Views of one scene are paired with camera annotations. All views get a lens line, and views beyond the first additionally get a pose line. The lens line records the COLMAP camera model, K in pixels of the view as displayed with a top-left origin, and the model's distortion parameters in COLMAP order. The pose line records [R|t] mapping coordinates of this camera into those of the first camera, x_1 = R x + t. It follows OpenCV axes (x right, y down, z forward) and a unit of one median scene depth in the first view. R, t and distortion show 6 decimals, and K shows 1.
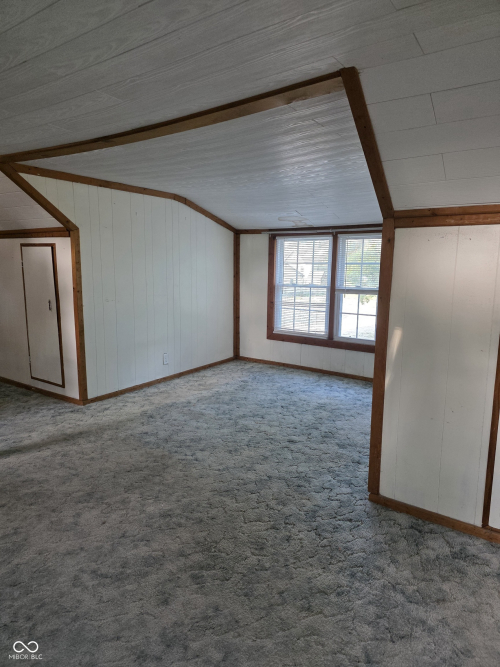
lens RADIAL K [[452.3, 0, 249.9], [0, 452.3, 327.7], [0, 0, 1]] dist [0.063733, -0.051478]
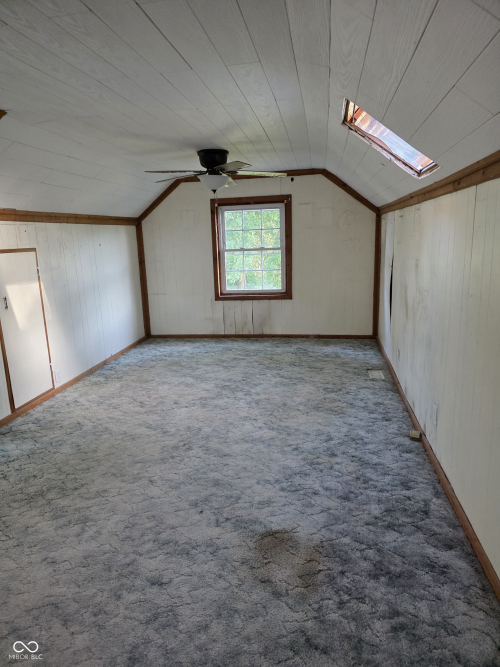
lens RADIAL K [[452.3, 0, 248.7], [0, 452.3, 333.5], [0, 0, 1]] dist [0.063733, -0.051478]
pose [[-0.439039, -0.181833, 0.879876, -0.767282], [0.161699, 0.947325, 0.276456, -0.084900], [-0.883798, 0.263650, -0.386510, 0.523528]]
